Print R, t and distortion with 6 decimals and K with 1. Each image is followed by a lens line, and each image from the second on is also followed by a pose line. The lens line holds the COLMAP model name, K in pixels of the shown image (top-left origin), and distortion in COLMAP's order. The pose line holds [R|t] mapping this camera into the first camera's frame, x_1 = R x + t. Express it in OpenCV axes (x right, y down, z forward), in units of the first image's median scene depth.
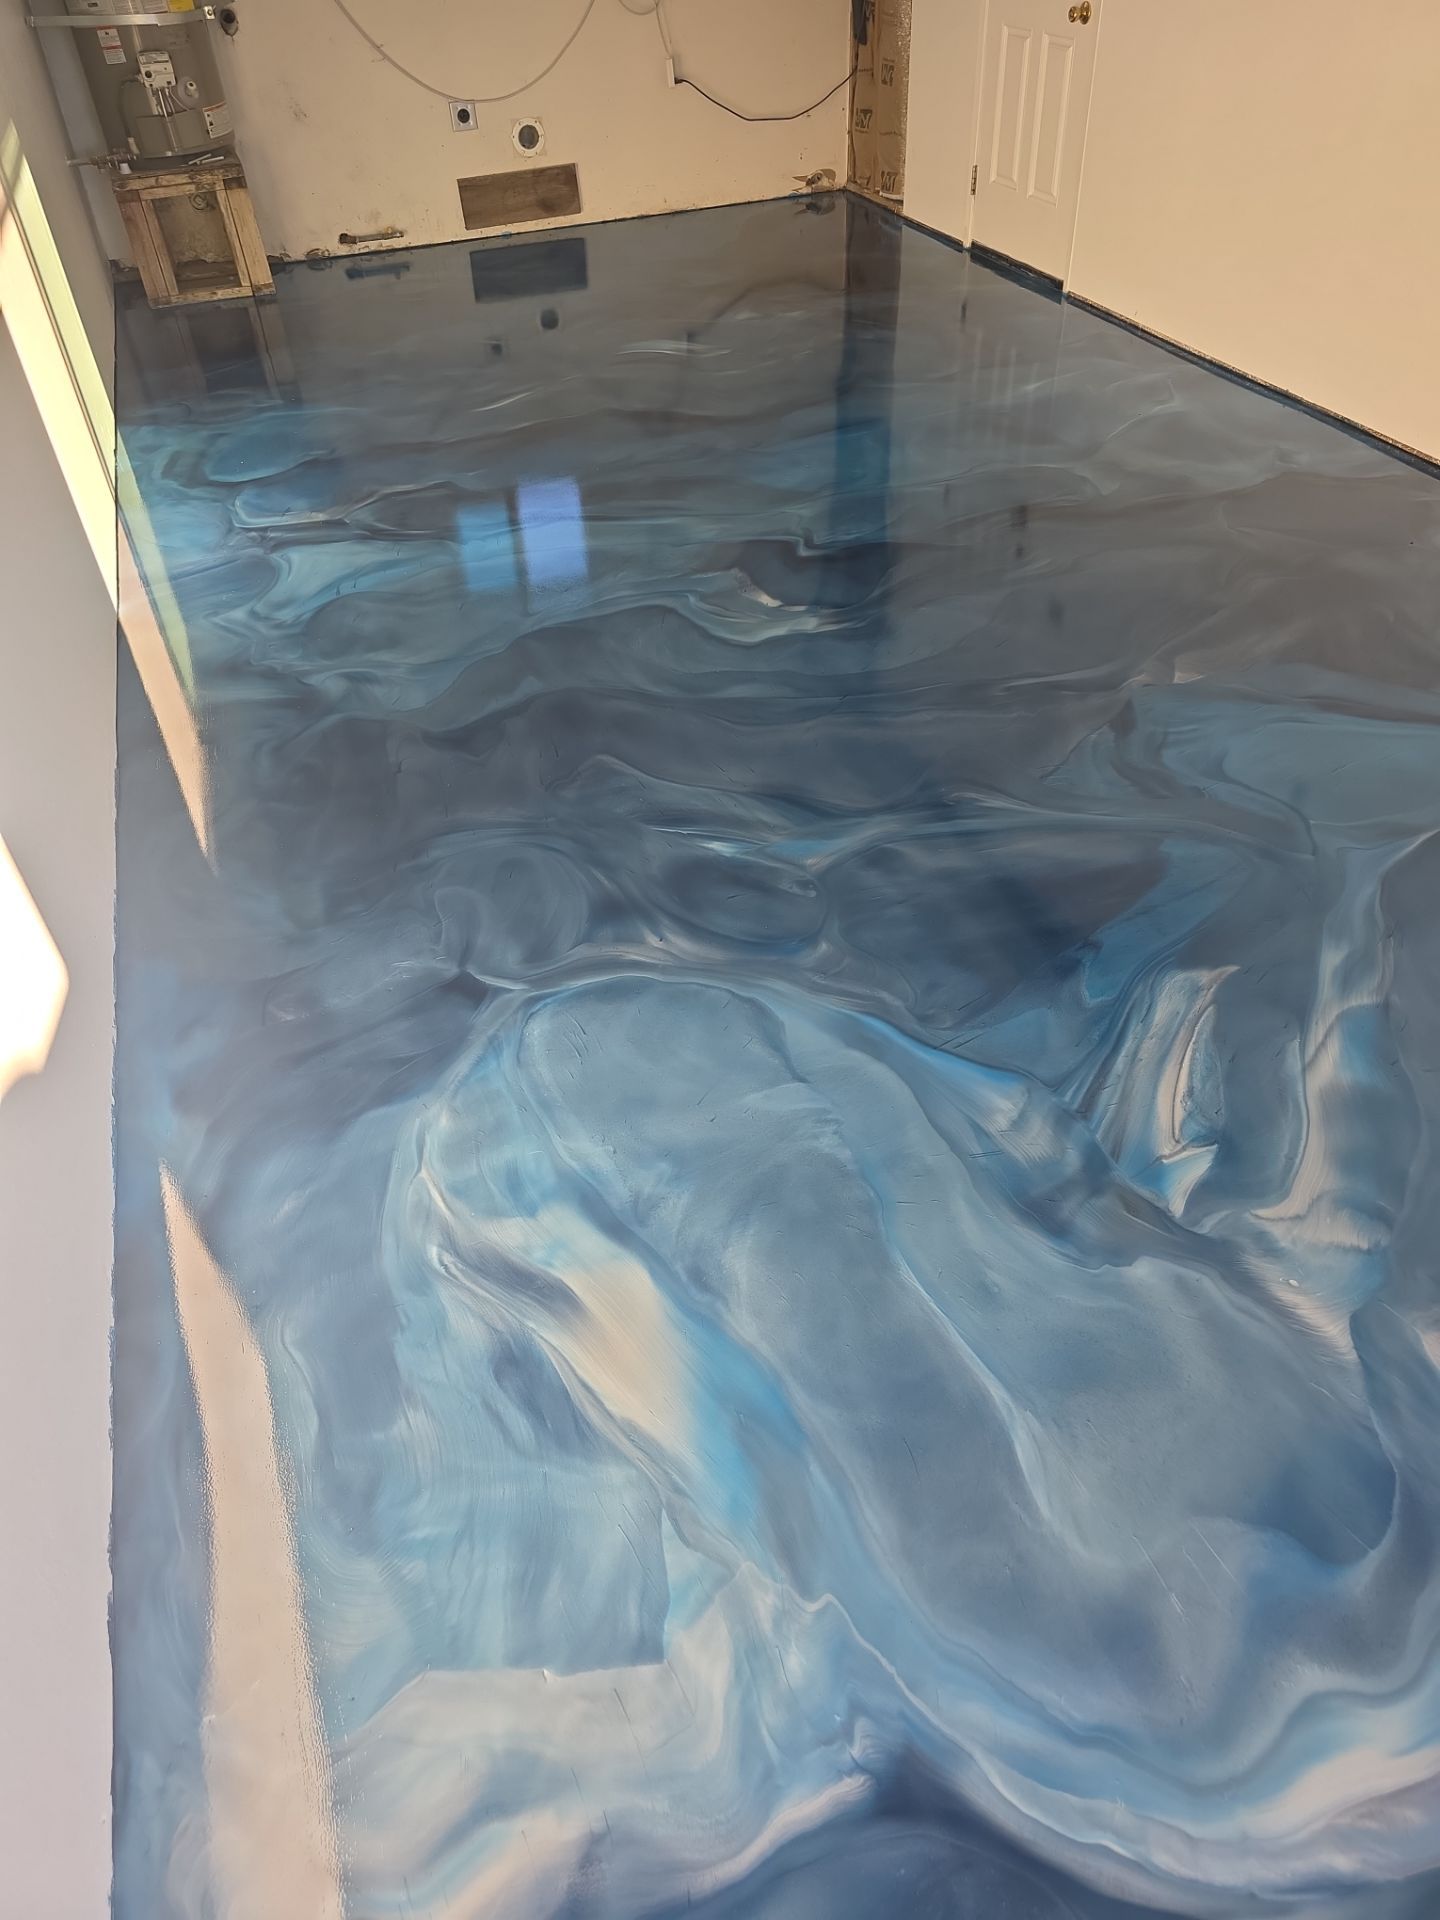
lens RADIAL K [[1289.0, 0, 697.8], [0, 1289.0, 941.9], [0, 0, 1]] dist [0.048283, -0.037192]
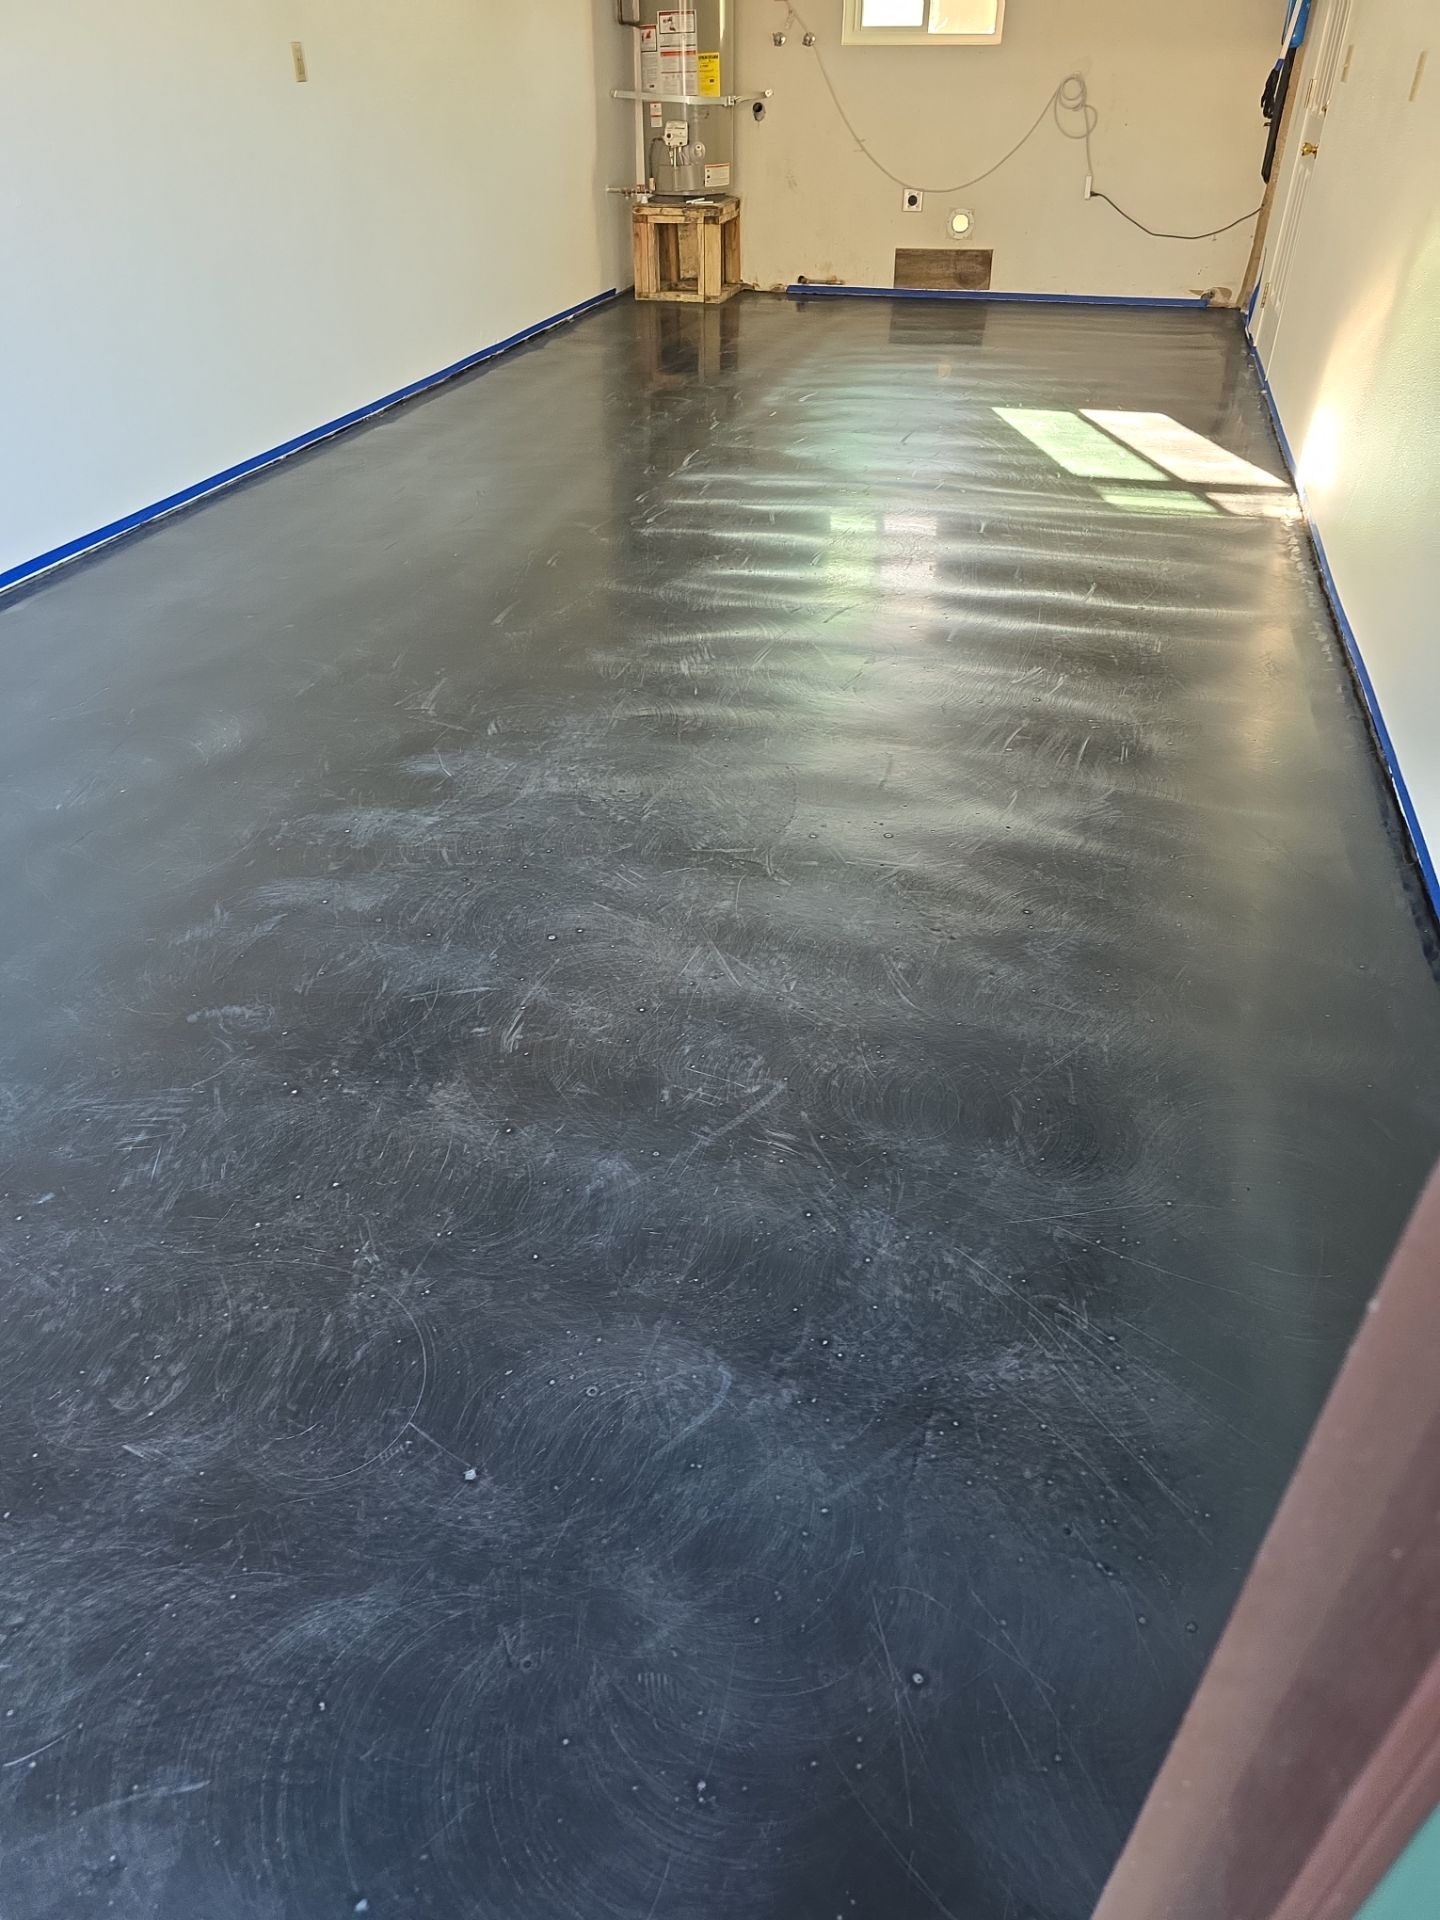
lens RADIAL K [[1289.0, 0, 702.9], [0, 1289.0, 957.4], [0, 0, 1]] dist [0.048283, -0.037192]
pose [[0.825093, 0.362919, -0.433025, 0.473165], [-0.397826, 0.917397, 0.010848, 0.111941], [0.401193, 0.163318, 0.901317, -0.107130]]
